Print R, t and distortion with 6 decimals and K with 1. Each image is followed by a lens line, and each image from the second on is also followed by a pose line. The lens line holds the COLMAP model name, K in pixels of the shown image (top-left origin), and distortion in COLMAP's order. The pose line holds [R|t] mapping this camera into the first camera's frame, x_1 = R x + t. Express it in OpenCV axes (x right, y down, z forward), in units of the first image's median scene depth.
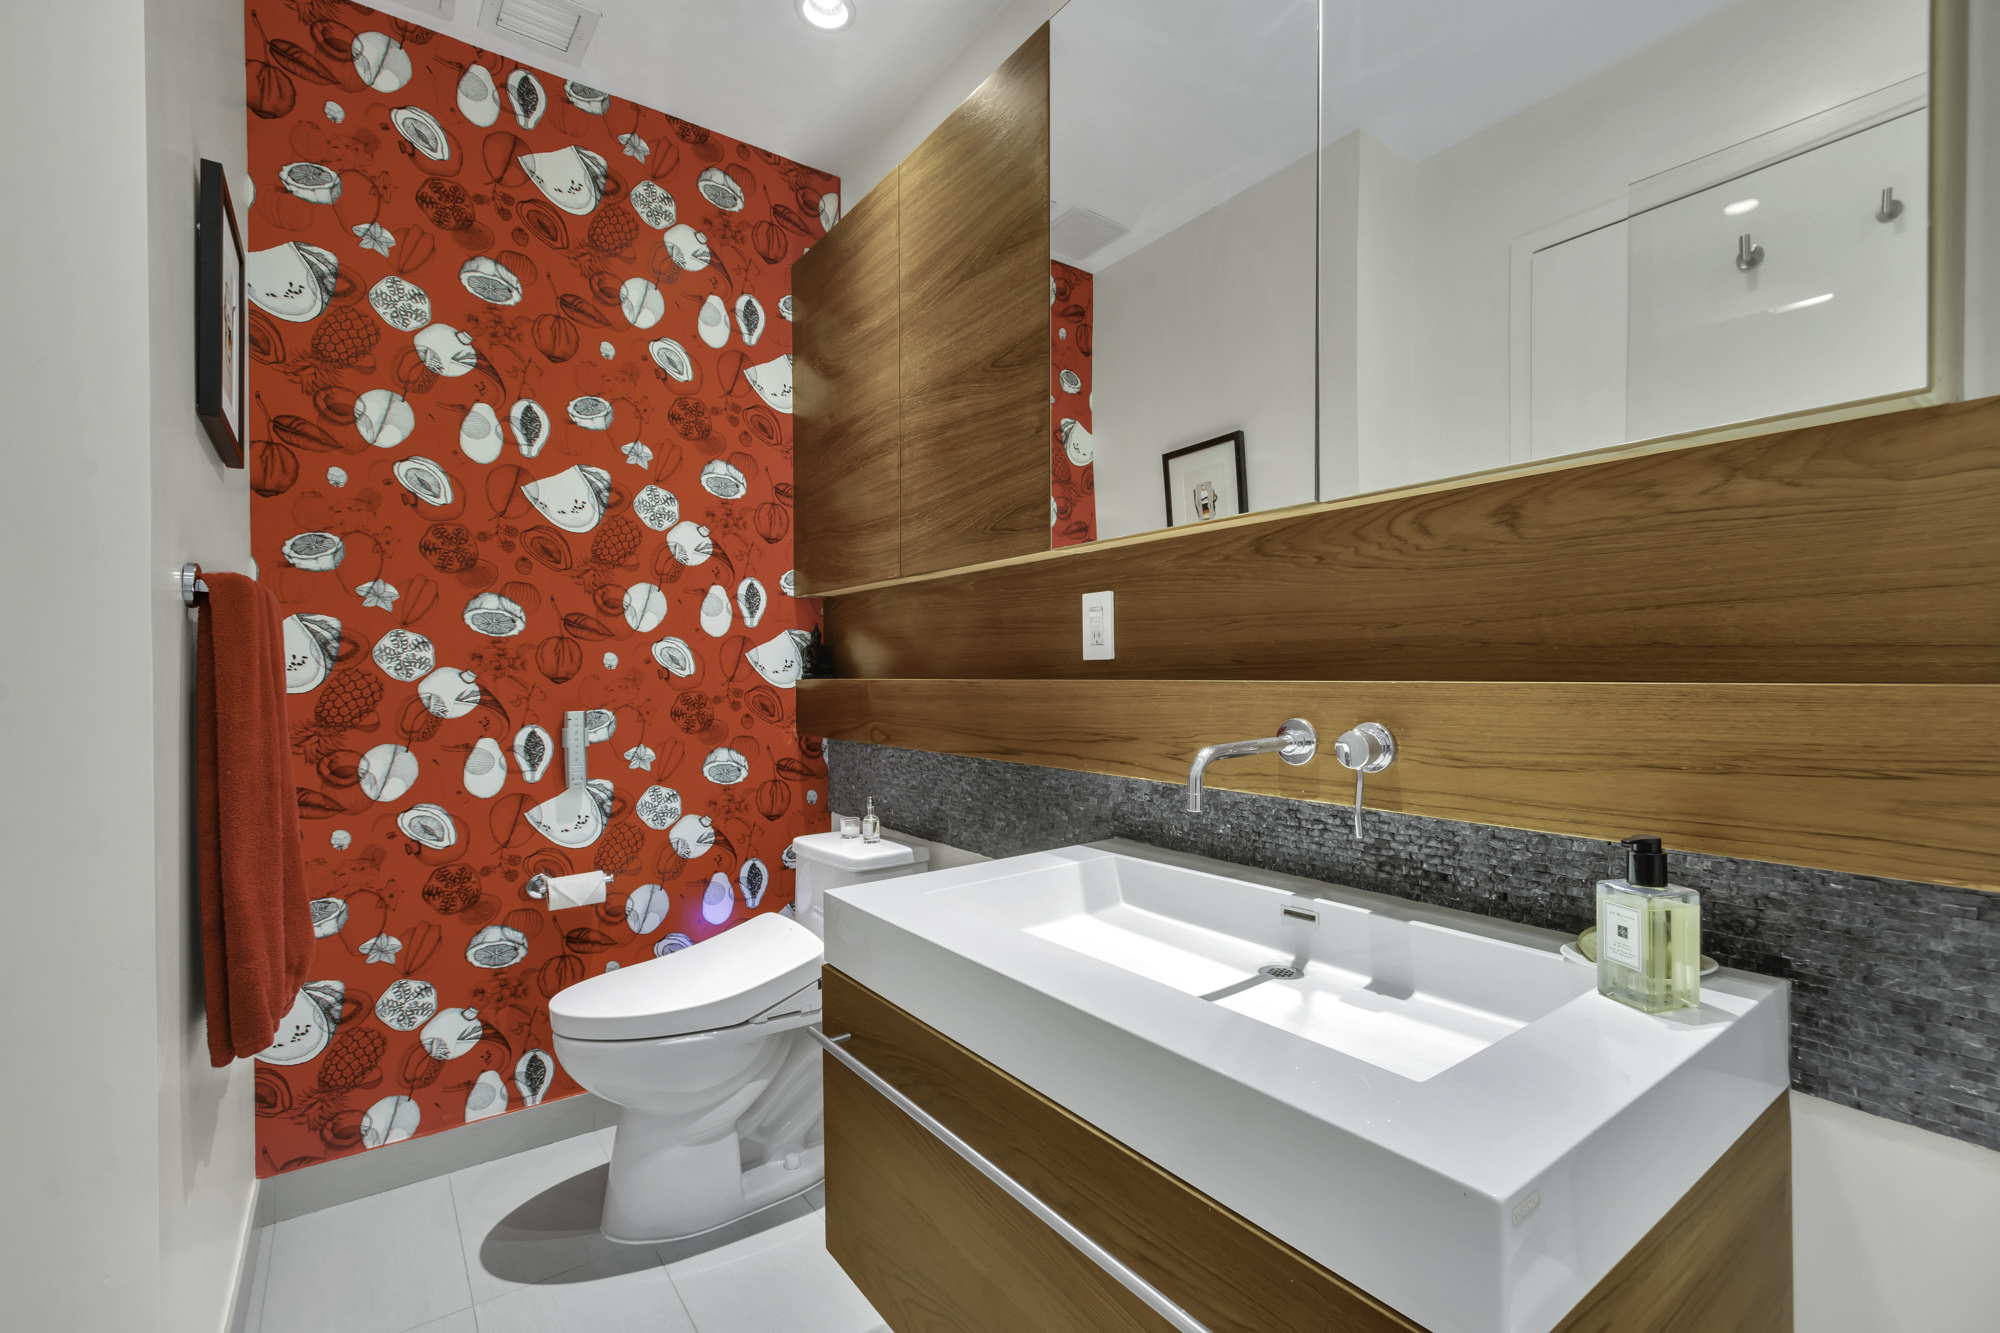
lens RADIAL K [[875.8, 0, 1012.6], [0, 875.8, 683.8], [0, 0, 1]] dist [0.002998, -0.000829]
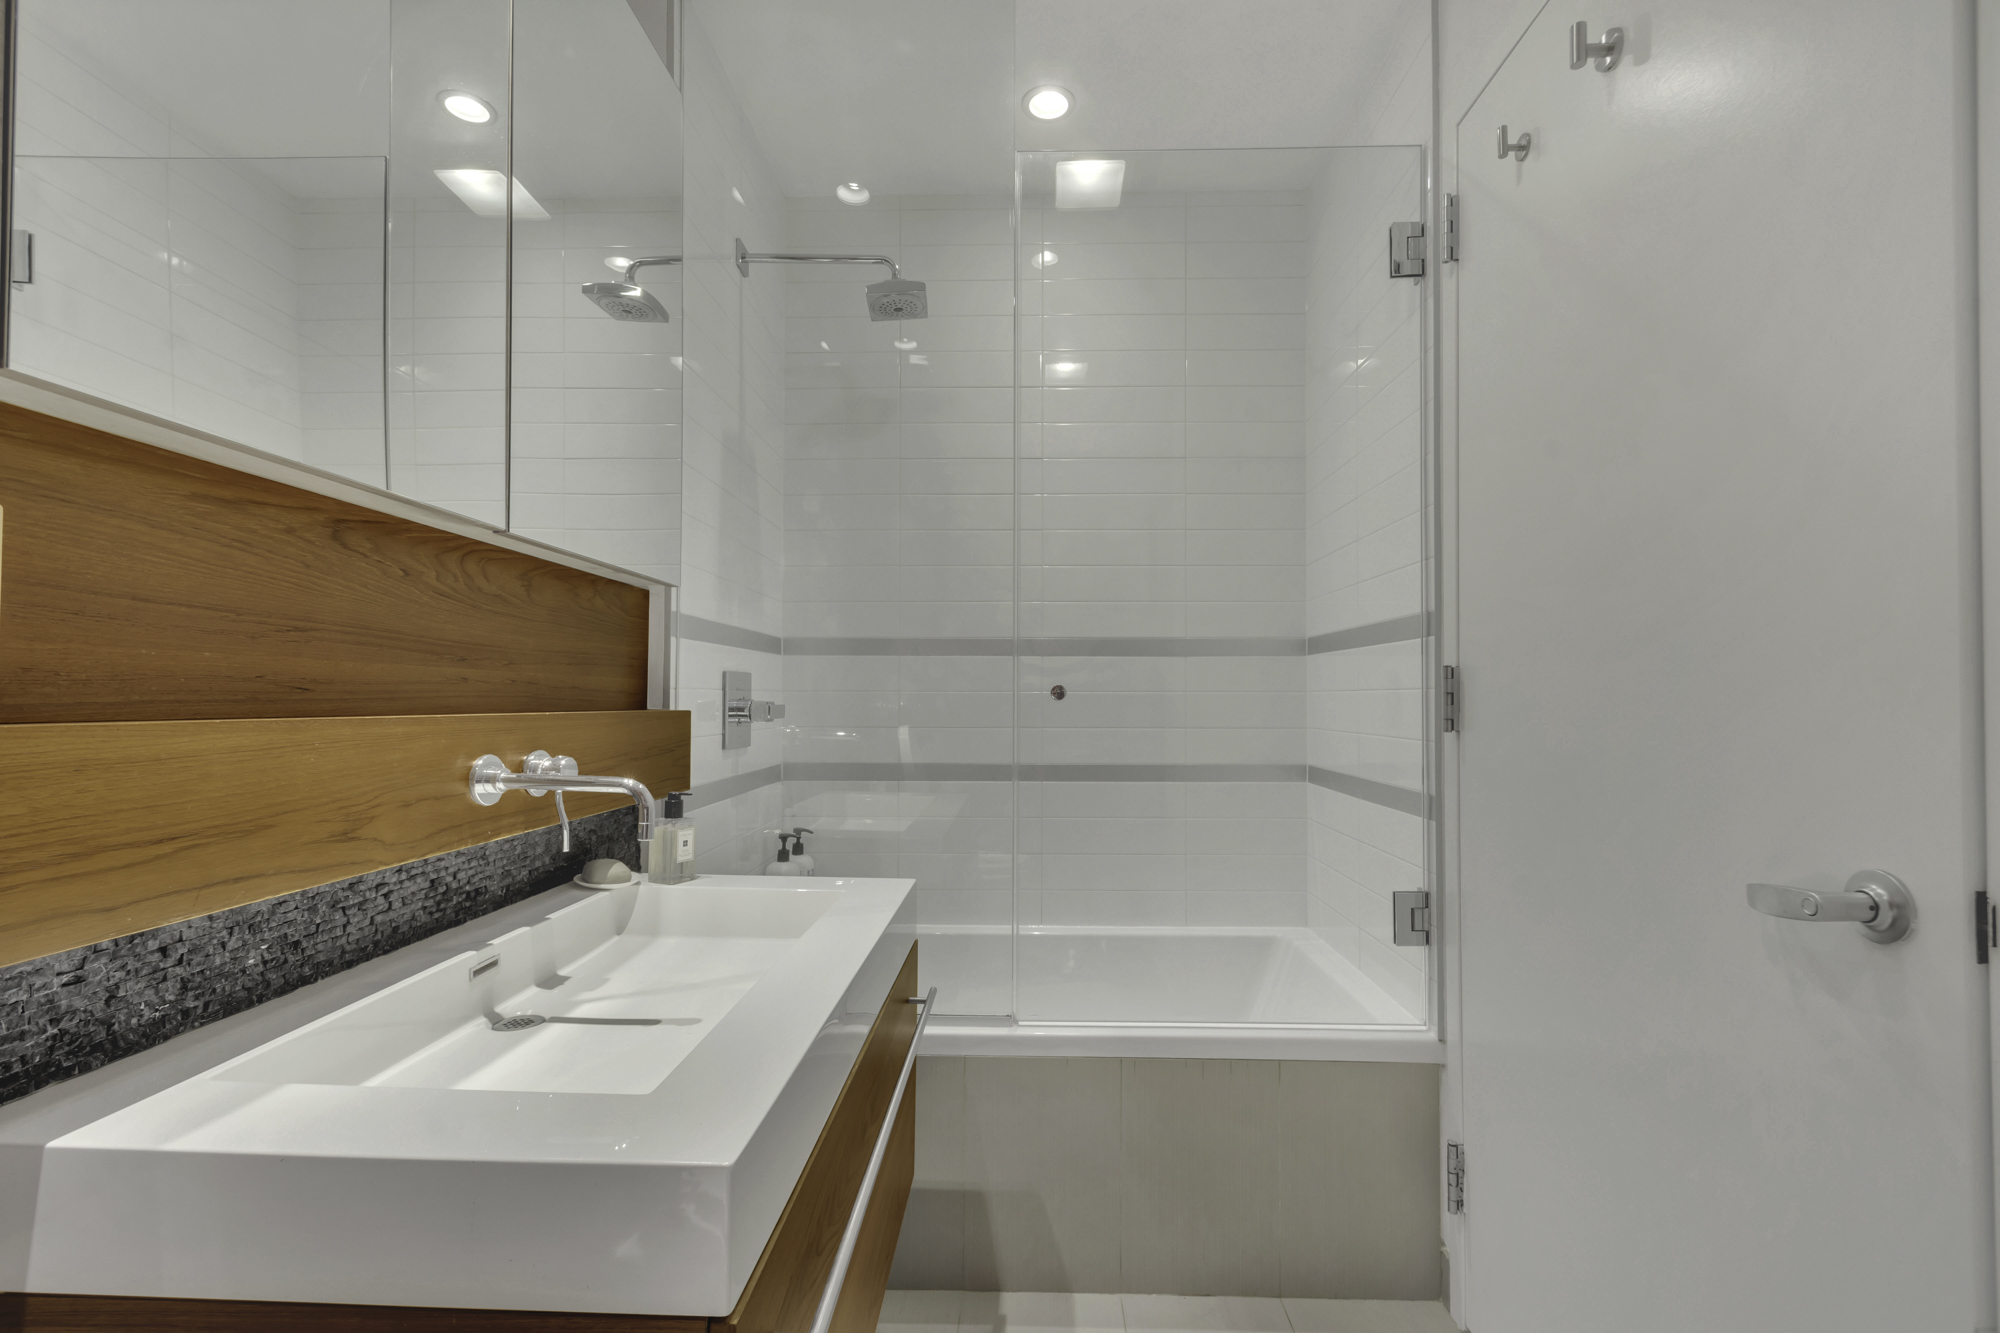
lens RADIAL K [[875.8, 0, 1012.6], [0, 875.8, 683.8], [0, 0, 1]] dist [0.002998, -0.000829]
pose [[-0.793346, 0.016859, 0.608538, -0.683712], [0.009960, 0.999842, -0.014714, -0.016296], [-0.608690, -0.005612, -0.793388, 1.403168]]
